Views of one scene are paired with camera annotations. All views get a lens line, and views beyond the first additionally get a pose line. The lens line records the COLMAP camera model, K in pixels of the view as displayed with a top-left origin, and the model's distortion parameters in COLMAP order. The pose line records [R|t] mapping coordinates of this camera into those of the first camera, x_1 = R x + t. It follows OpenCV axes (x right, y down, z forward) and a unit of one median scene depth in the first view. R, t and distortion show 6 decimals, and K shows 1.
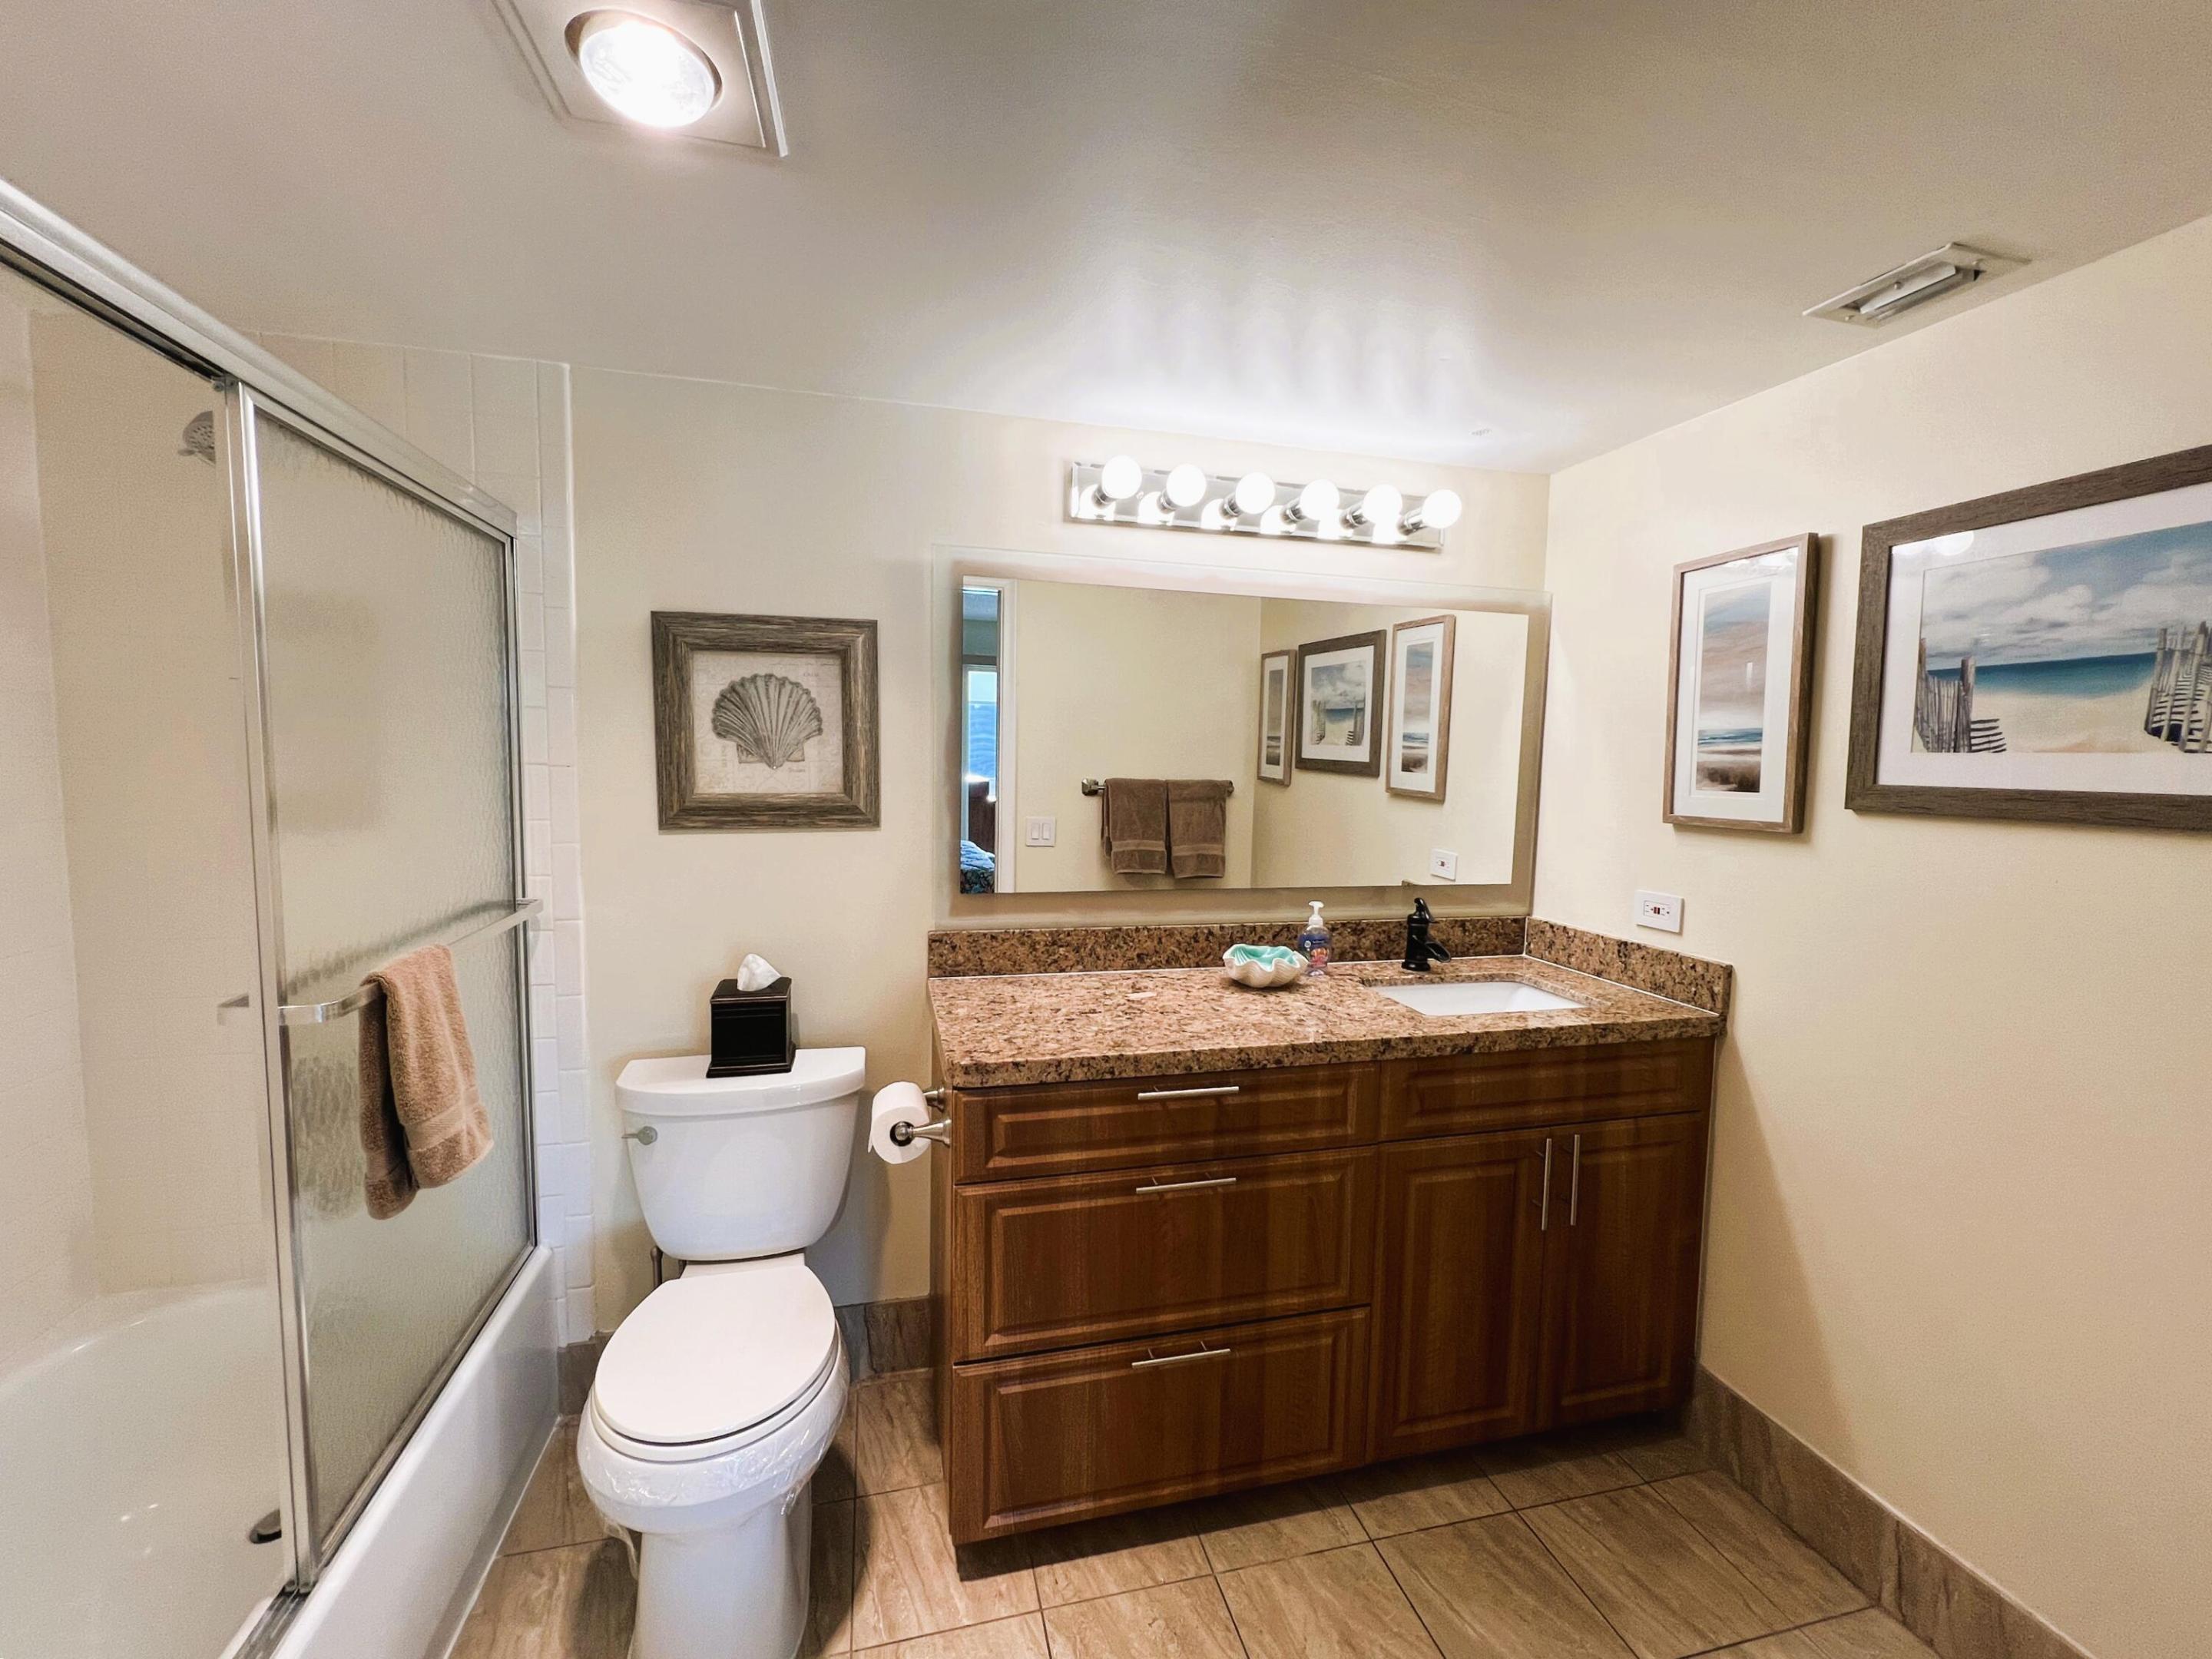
lens RADIAL K [[897.7, 0, 1110.4], [0, 897.7, 835.9], [0, 0, 1]] dist [-0.002584, 0.000439]
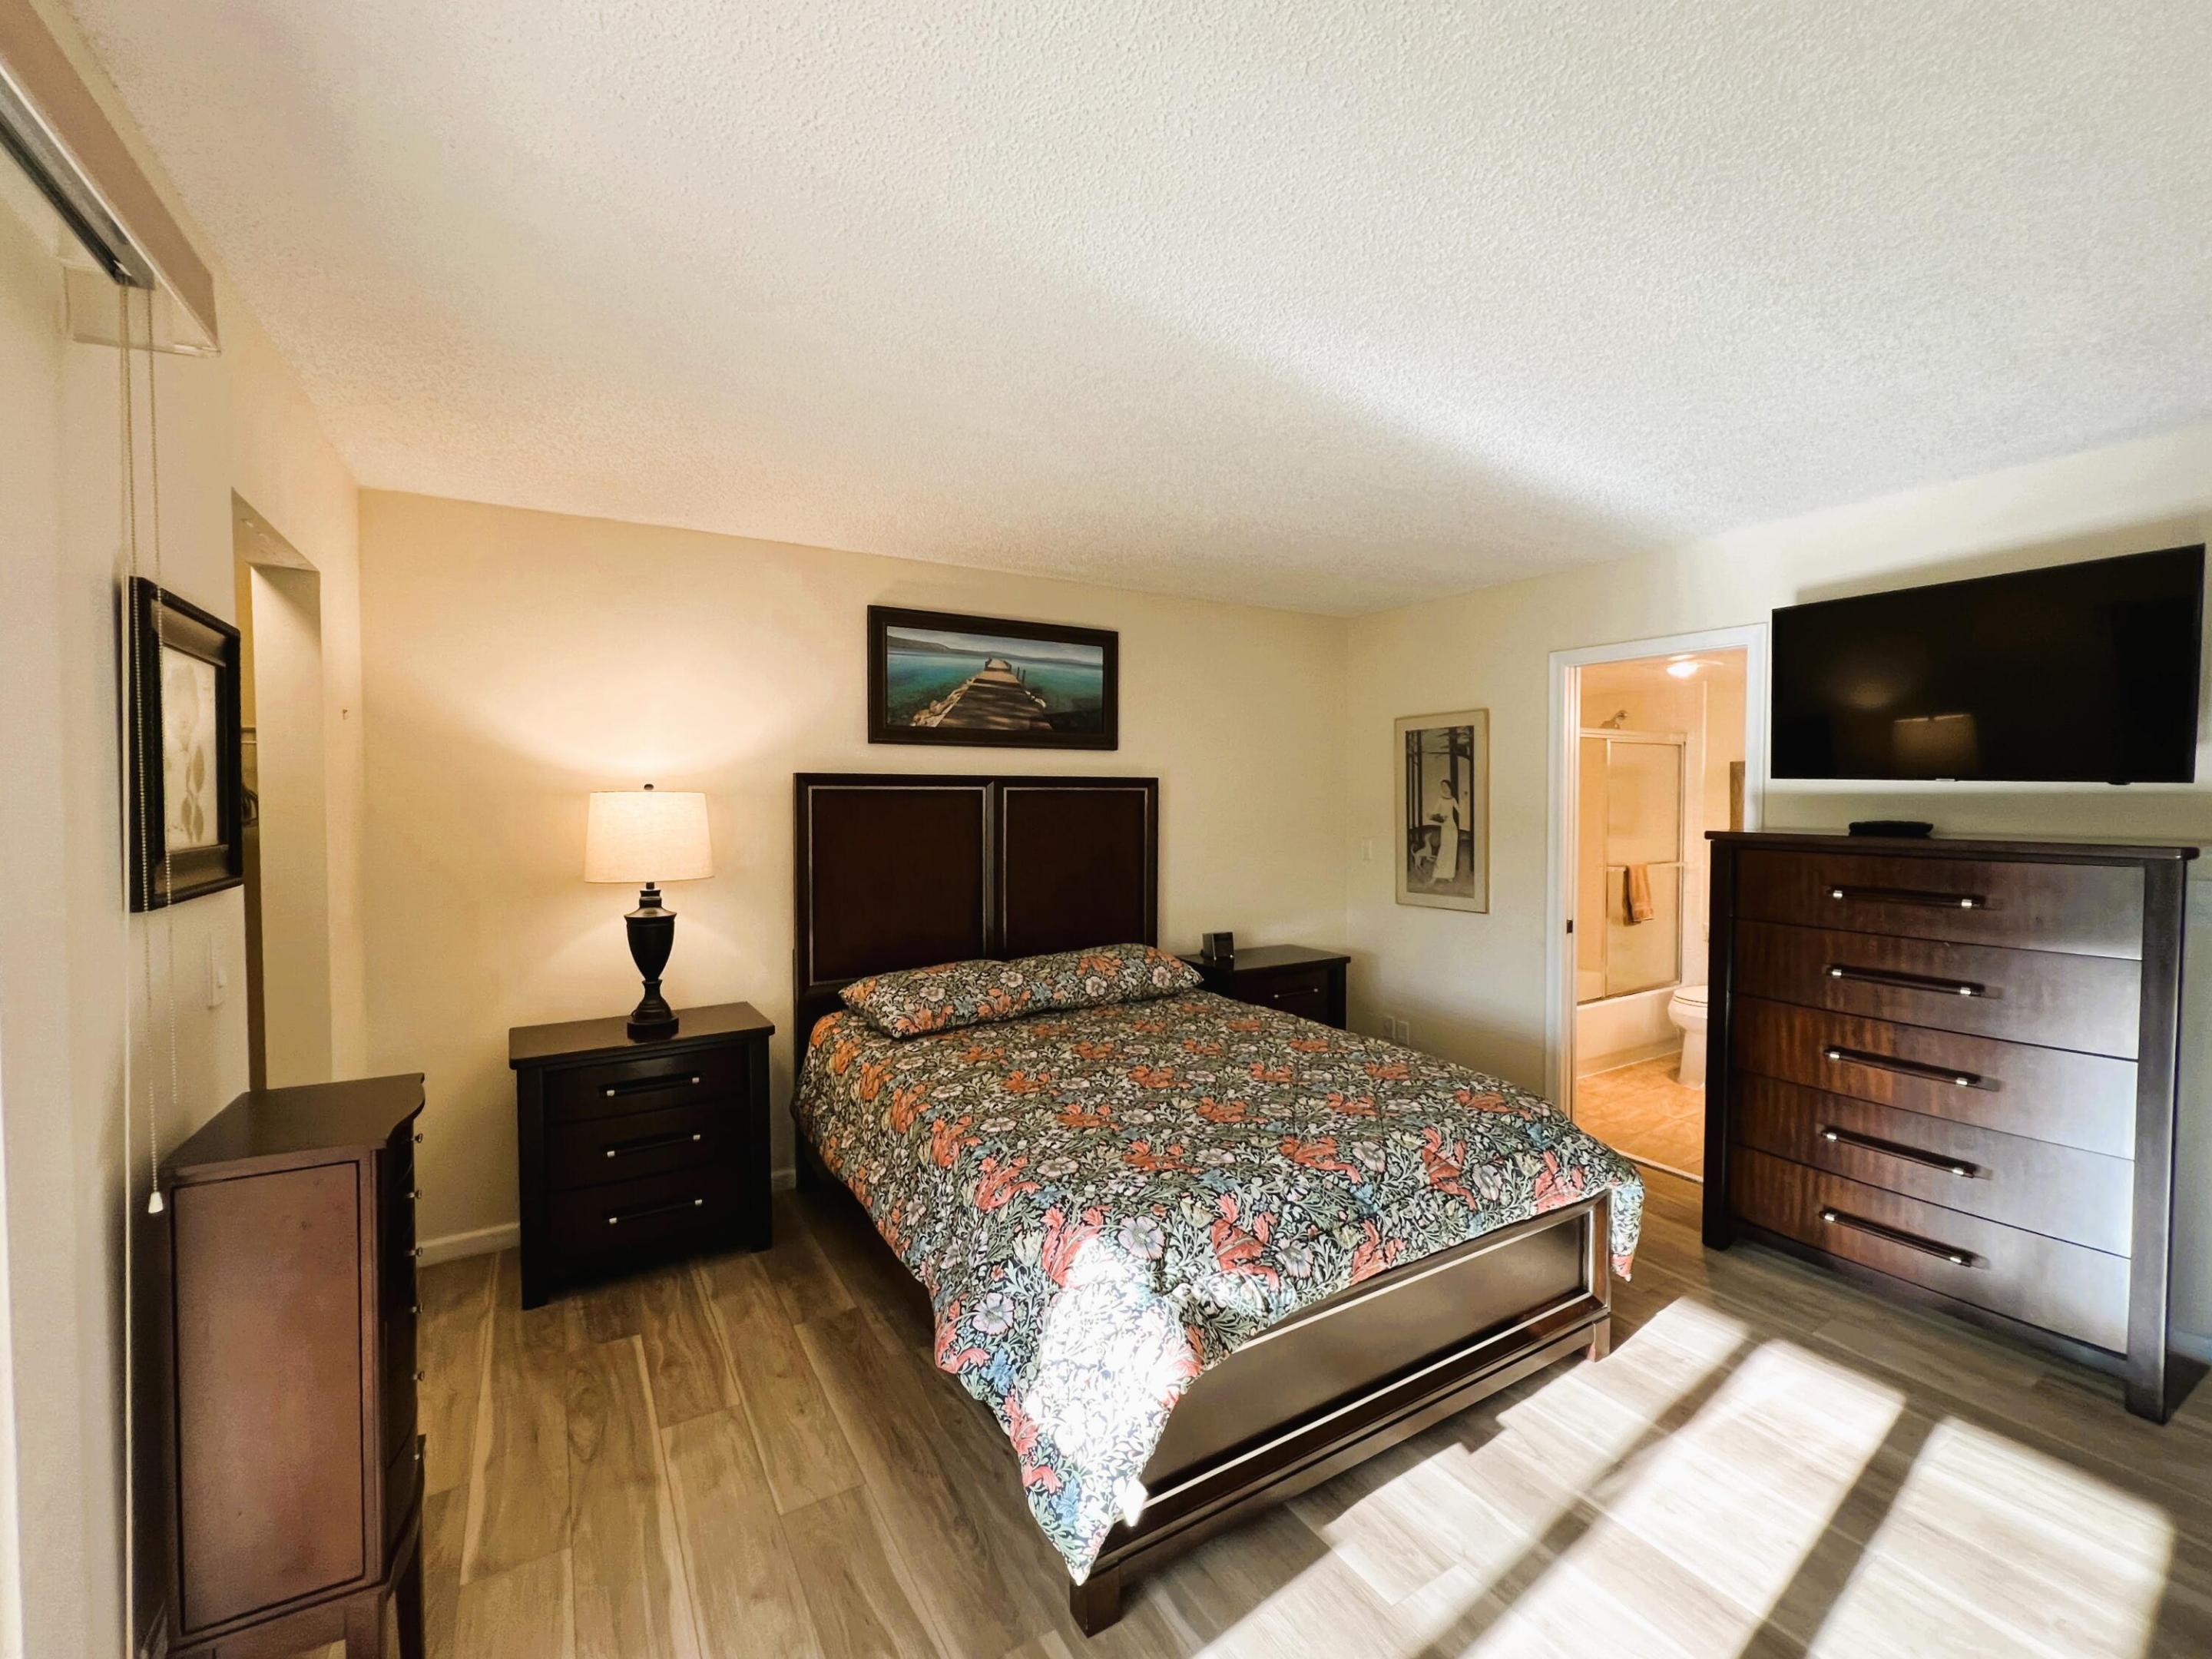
lens RADIAL K [[921.7, 0, 1105.8], [0, 921.7, 832.7], [0, 0, 1]] dist [-0.003121, 0.001181]
pose [[0.291878, 0.013056, -0.956366, 1.684037], [-0.087039, 0.996121, -0.012965, 0.178569], [0.952487, 0.087026, 0.291882, -1.689500]]
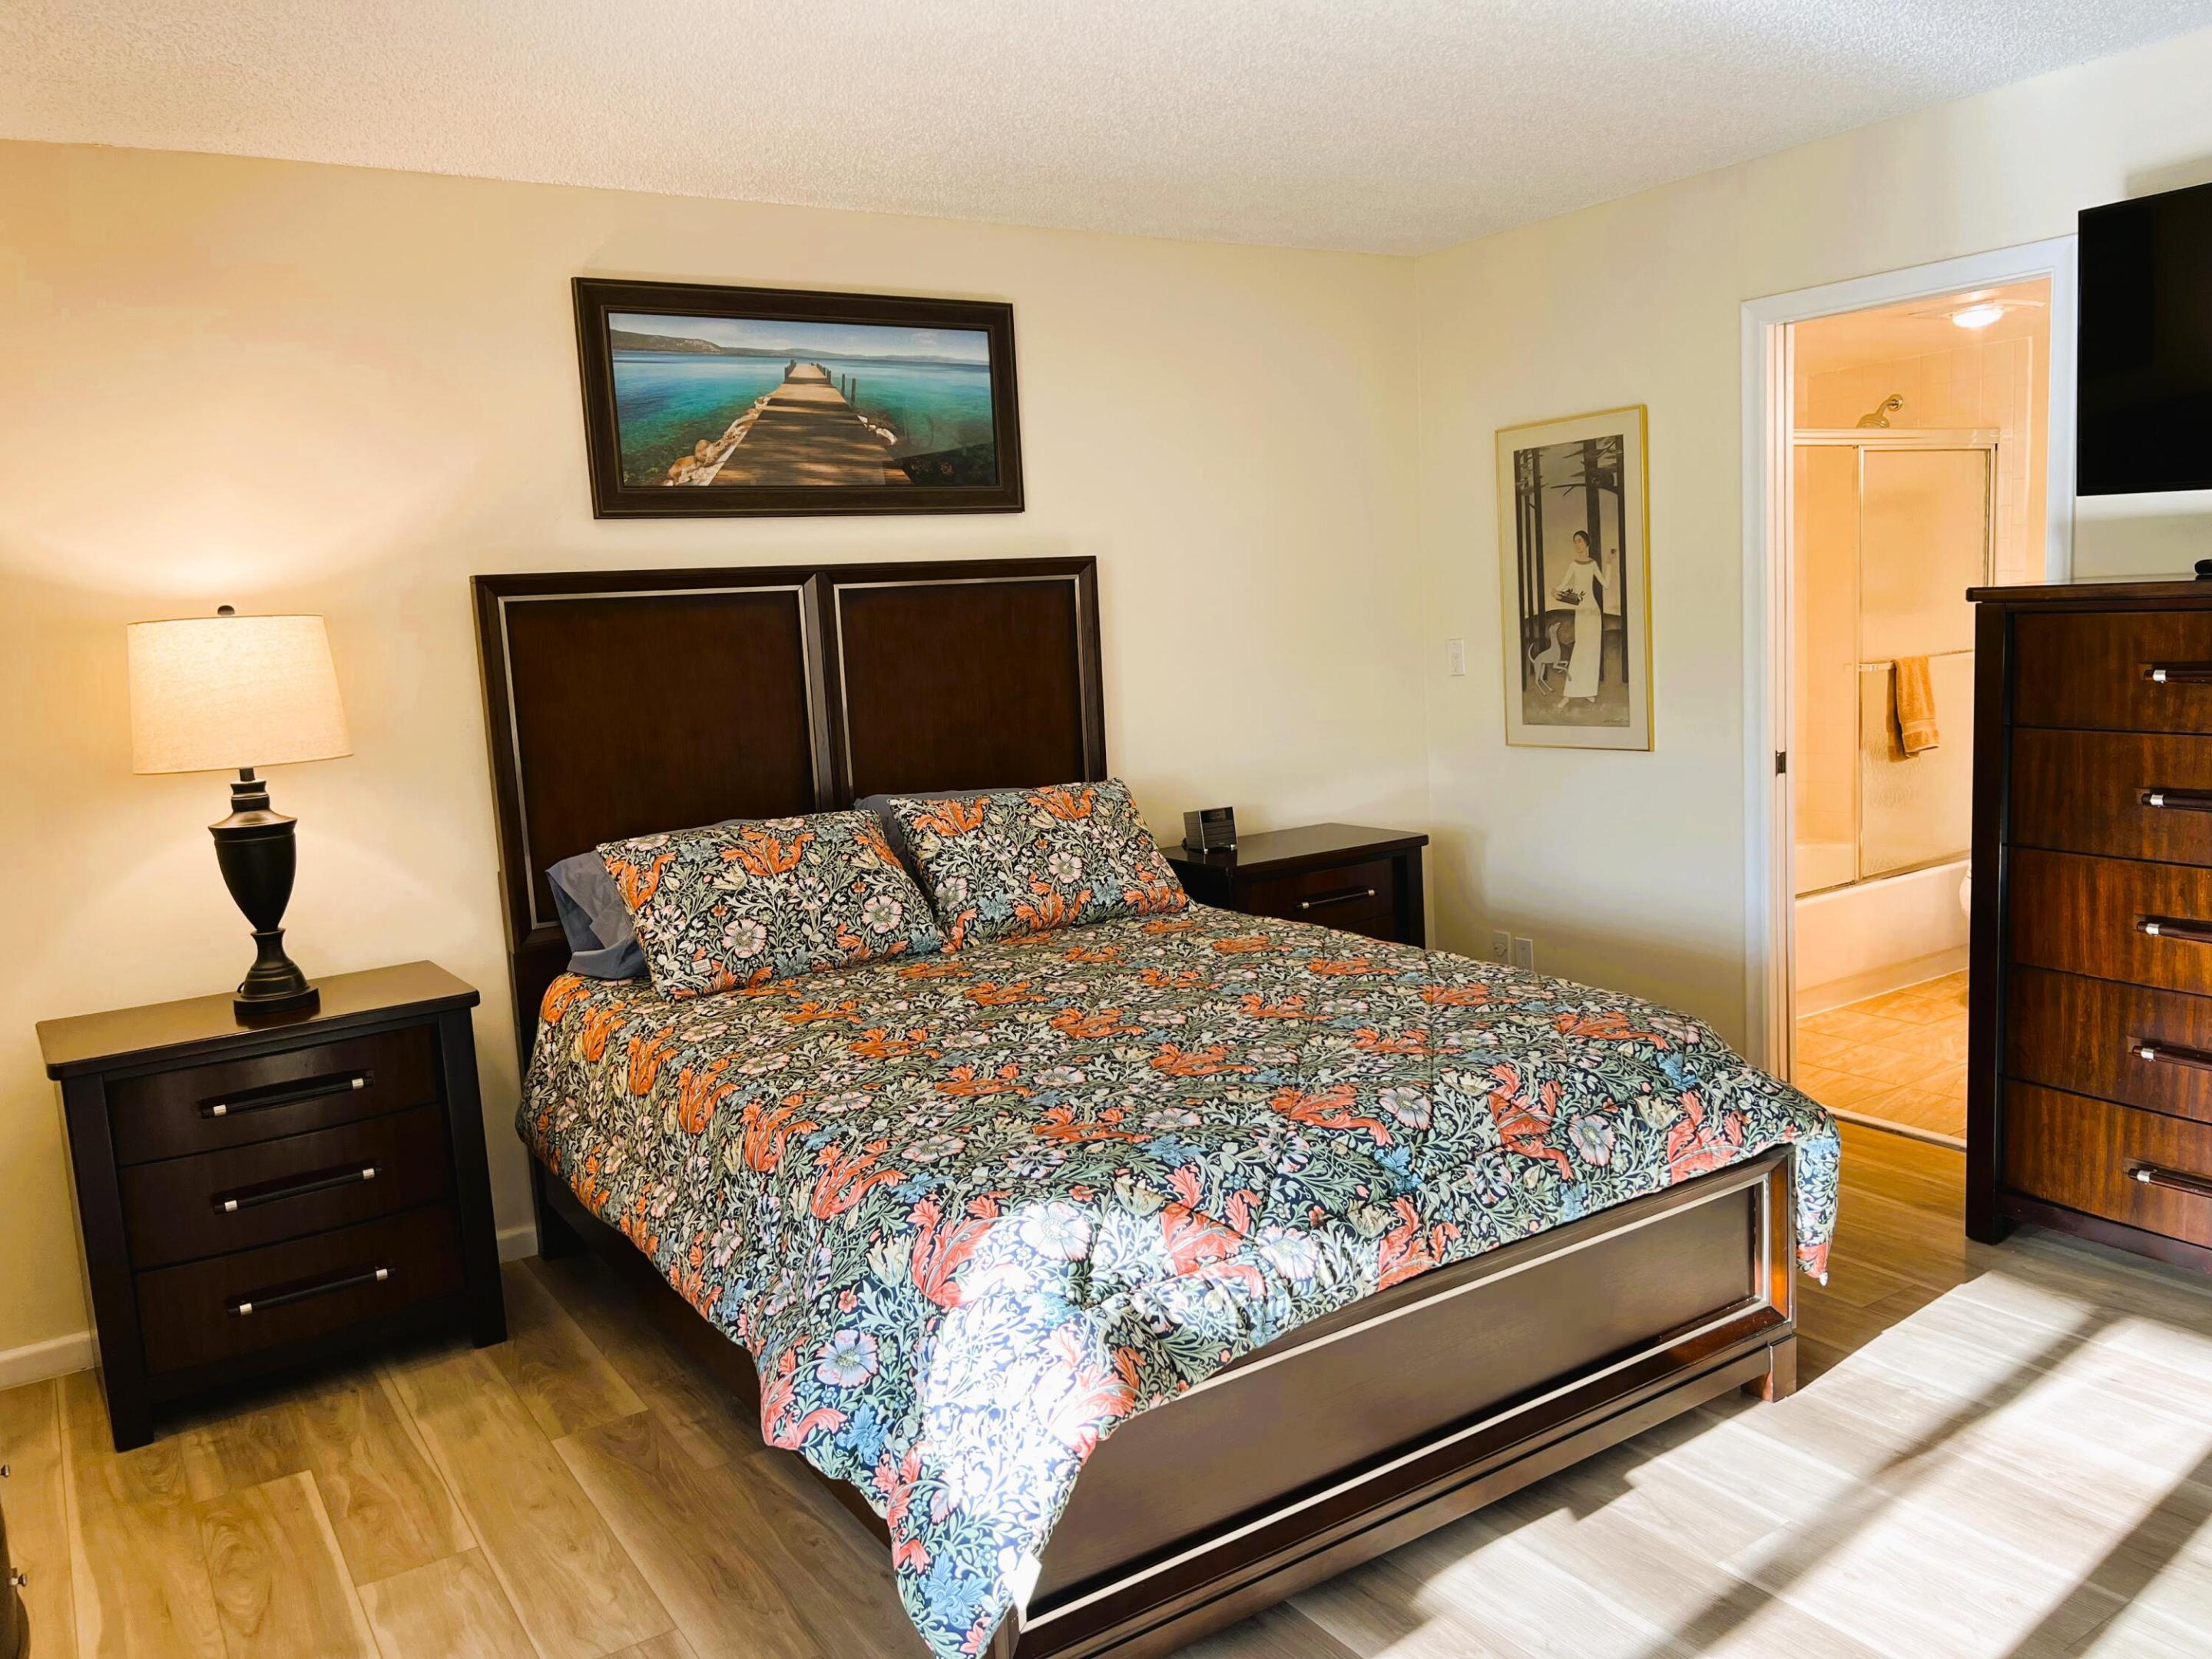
lens RADIAL K [[1648.5, 0, 1112.8], [0, 1648.5, 837.8], [0, 0, 1]] dist [0.045759, -0.042670]
pose [[0.325366, 0.093402, -0.940964, 1.879665], [-0.031090, 0.995628, 0.088078, 0.203862], [0.945077, 0.000597, 0.326848, -1.680022]]
